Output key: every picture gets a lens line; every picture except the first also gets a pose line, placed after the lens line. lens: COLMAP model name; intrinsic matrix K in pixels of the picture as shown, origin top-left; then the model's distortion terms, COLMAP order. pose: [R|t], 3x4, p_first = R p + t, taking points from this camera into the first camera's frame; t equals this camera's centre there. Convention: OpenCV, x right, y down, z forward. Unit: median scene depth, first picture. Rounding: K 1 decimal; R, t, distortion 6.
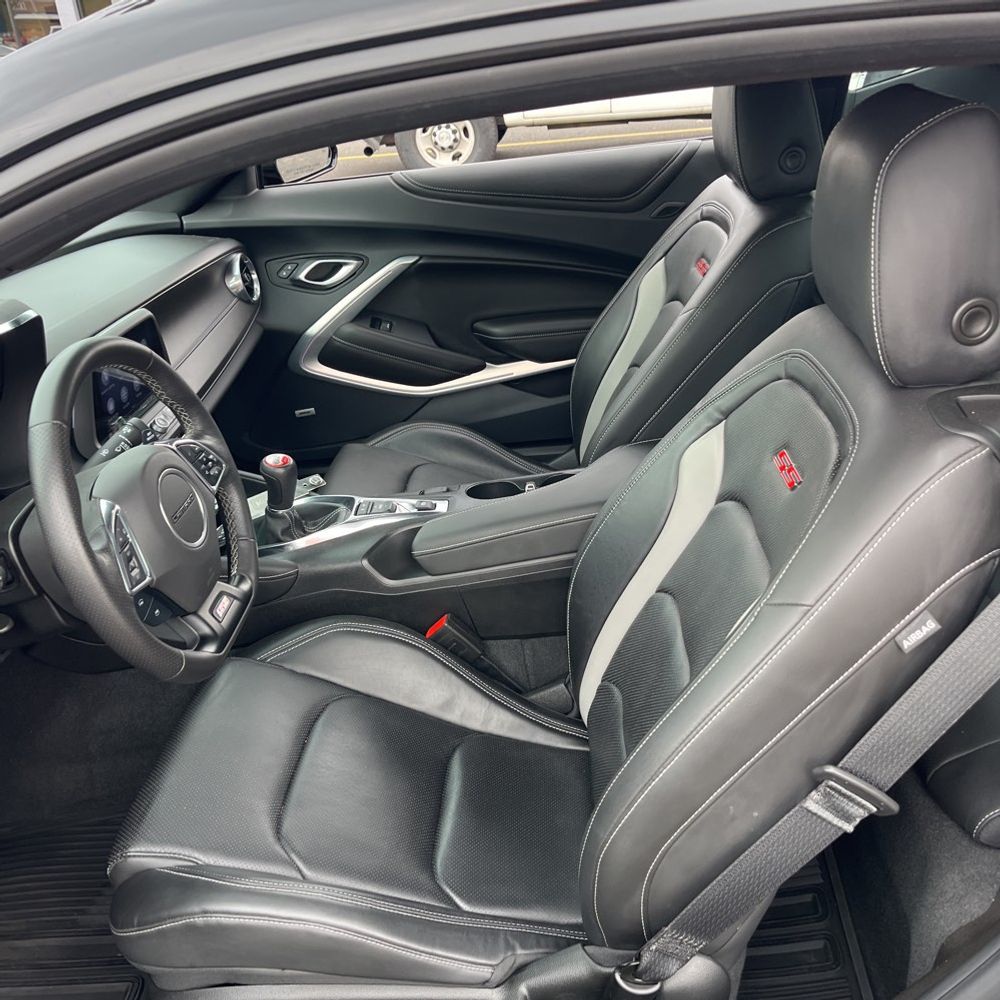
lens RADIAL K [[1016.0, 0, 508.2], [0, 1016.0, 501.7], [0, 0, 1]] dist [0.032213, -0.002540]
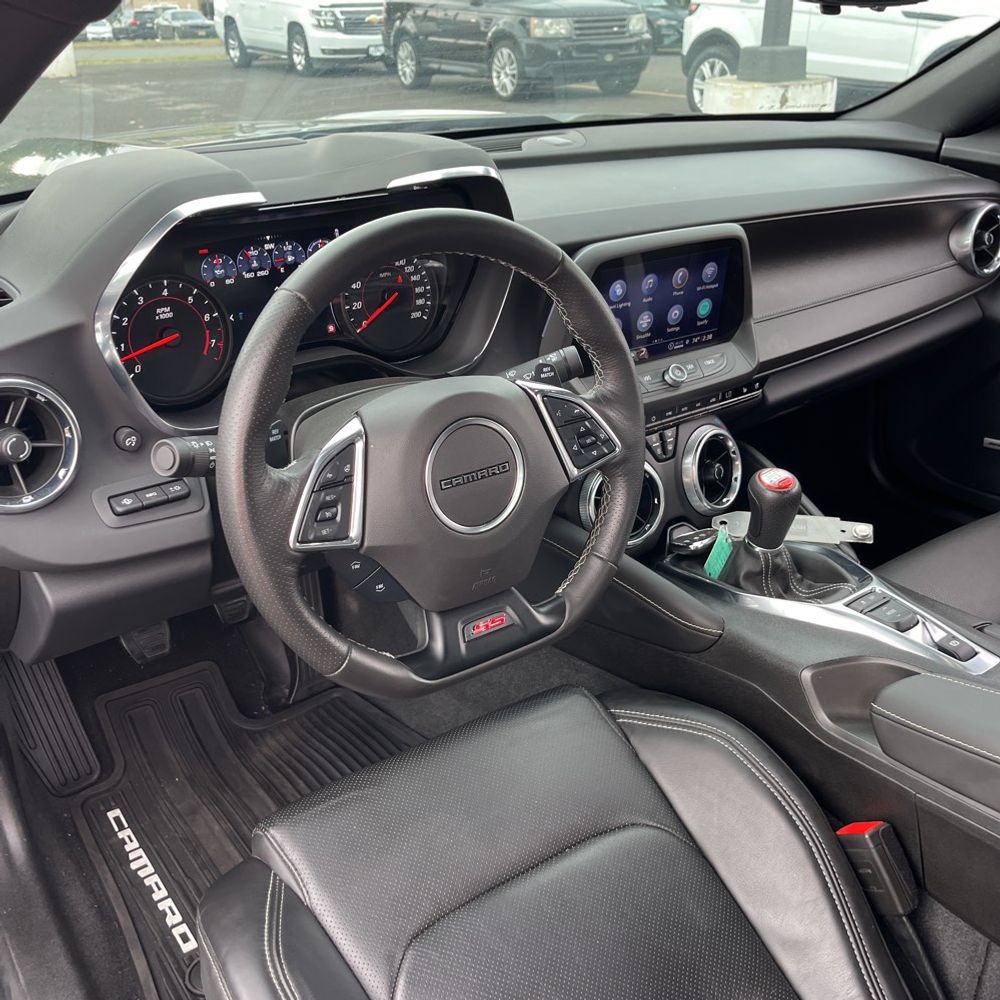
lens RADIAL K [[1009.8, 0, 501.4], [0, 1009.8, 503.0], [0, 0, 1]] dist [0.036447, -0.035055]
pose [[0.597279, 0.416553, -0.685377, 0.137089], [-0.382390, 0.899070, 0.213192, -0.100190], [0.705007, 0.134746, 0.696282, 0.390031]]
